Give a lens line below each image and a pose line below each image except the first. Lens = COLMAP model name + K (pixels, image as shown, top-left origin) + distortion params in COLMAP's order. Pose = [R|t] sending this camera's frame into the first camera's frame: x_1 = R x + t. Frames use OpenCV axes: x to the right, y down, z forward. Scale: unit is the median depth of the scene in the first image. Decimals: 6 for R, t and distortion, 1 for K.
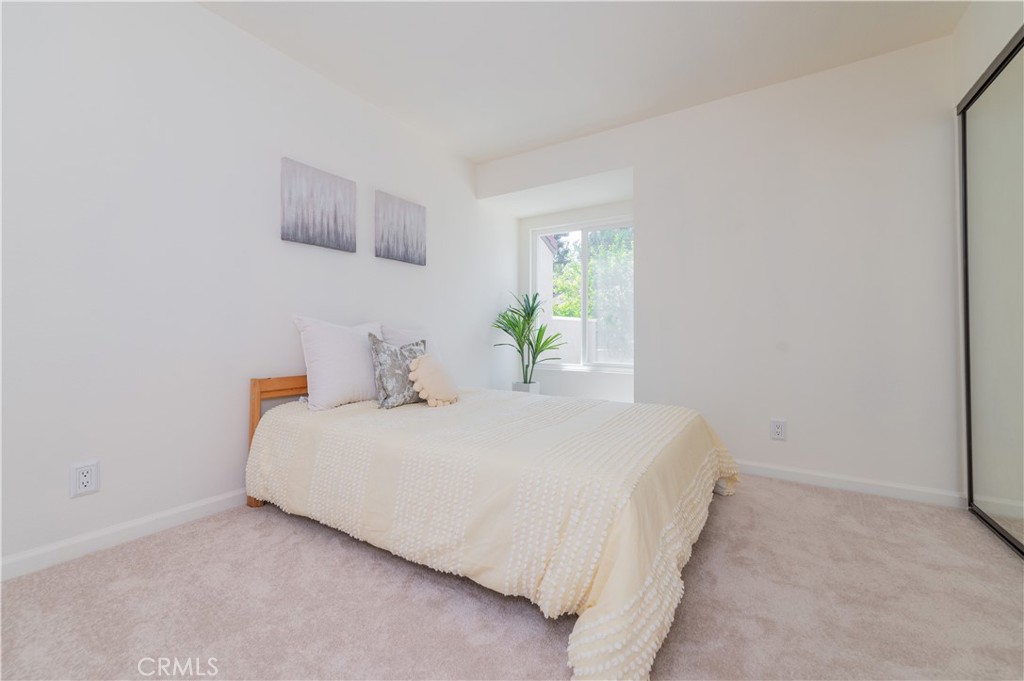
lens RADIAL K [[409.6, 0, 507.5], [0, 409.6, 332.2], [0, 0, 1]] dist [0.012592, -0.002309]
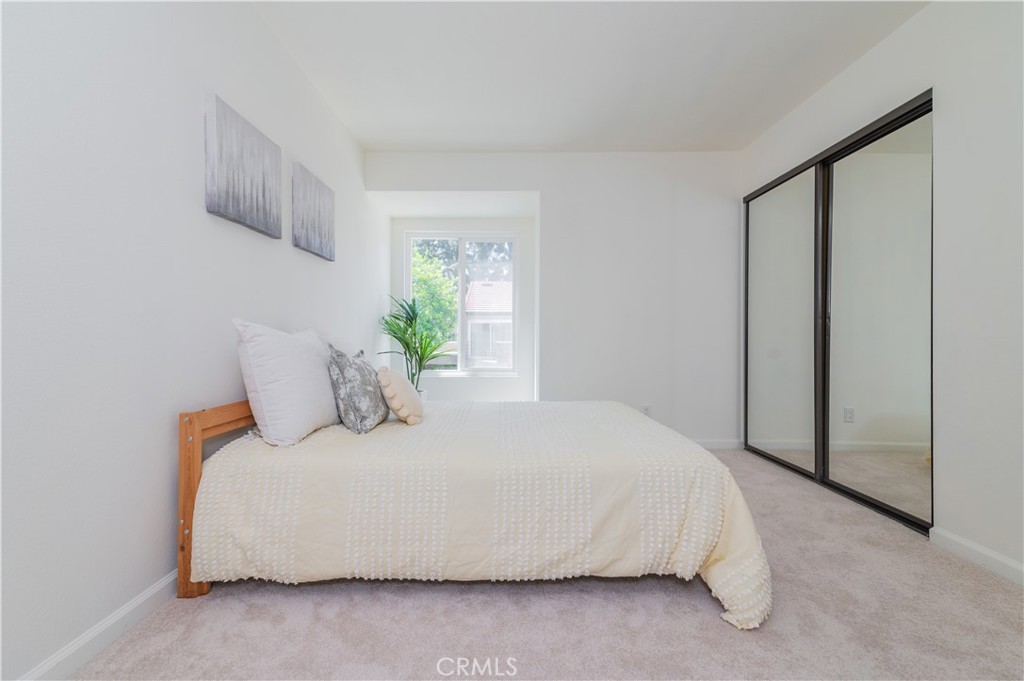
lens RADIAL K [[409.6, 0, 495.3], [0, 409.6, 345.1], [0, 0, 1]] dist [0.012592, -0.002309]
pose [[0.848261, -0.011521, 0.529453, -0.500839], [-0.000963, 0.999728, 0.023298, -0.014221], [-0.529577, -0.020273, 0.848019, 0.138427]]
